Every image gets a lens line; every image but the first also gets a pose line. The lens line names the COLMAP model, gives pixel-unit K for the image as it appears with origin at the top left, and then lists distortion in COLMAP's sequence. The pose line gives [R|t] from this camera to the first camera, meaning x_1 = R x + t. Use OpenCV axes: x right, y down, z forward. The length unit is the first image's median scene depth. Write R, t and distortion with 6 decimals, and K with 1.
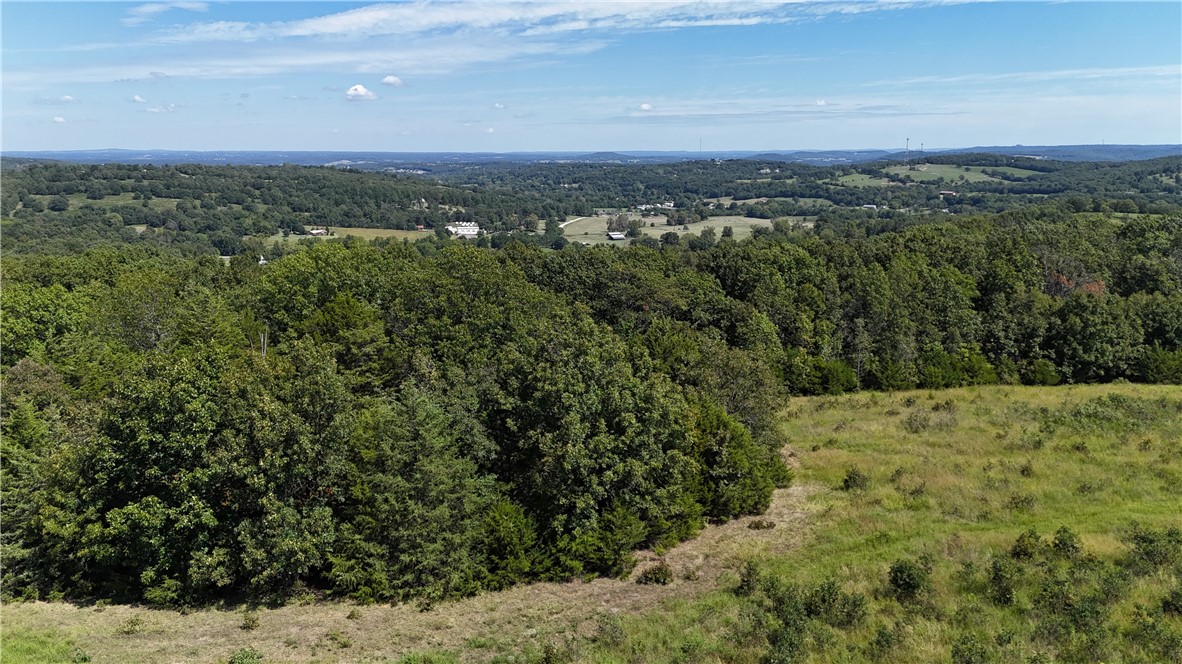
lens RADIAL K [[866.3, 0, 590.8], [0, 866.3, 335.9], [0, 0, 1]] dist [0.065356, -0.058698]
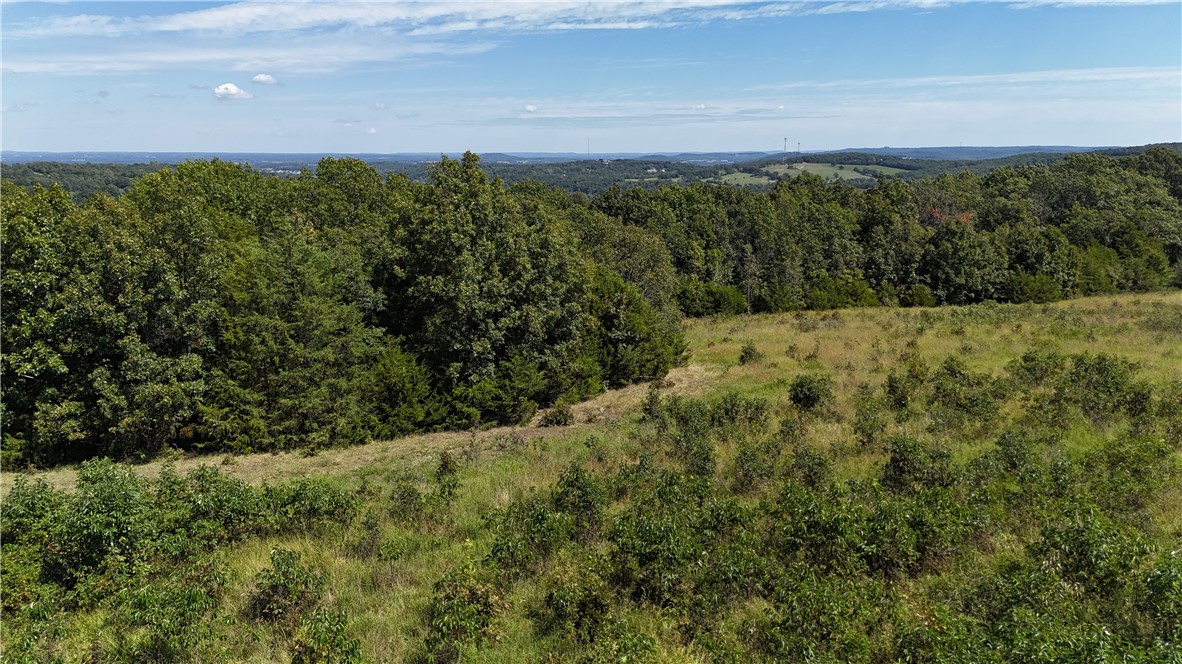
lens RADIAL K [[866.3, 0, 590.5], [0, 866.3, 328.1], [0, 0, 1]] dist [0.065356, -0.058698]
pose [[0.991931, 0.000866, 0.126775, -0.006332], [0.000916, 0.999902, -0.013993, 0.123990], [-0.126774, 0.013997, 0.991833, 0.025003]]
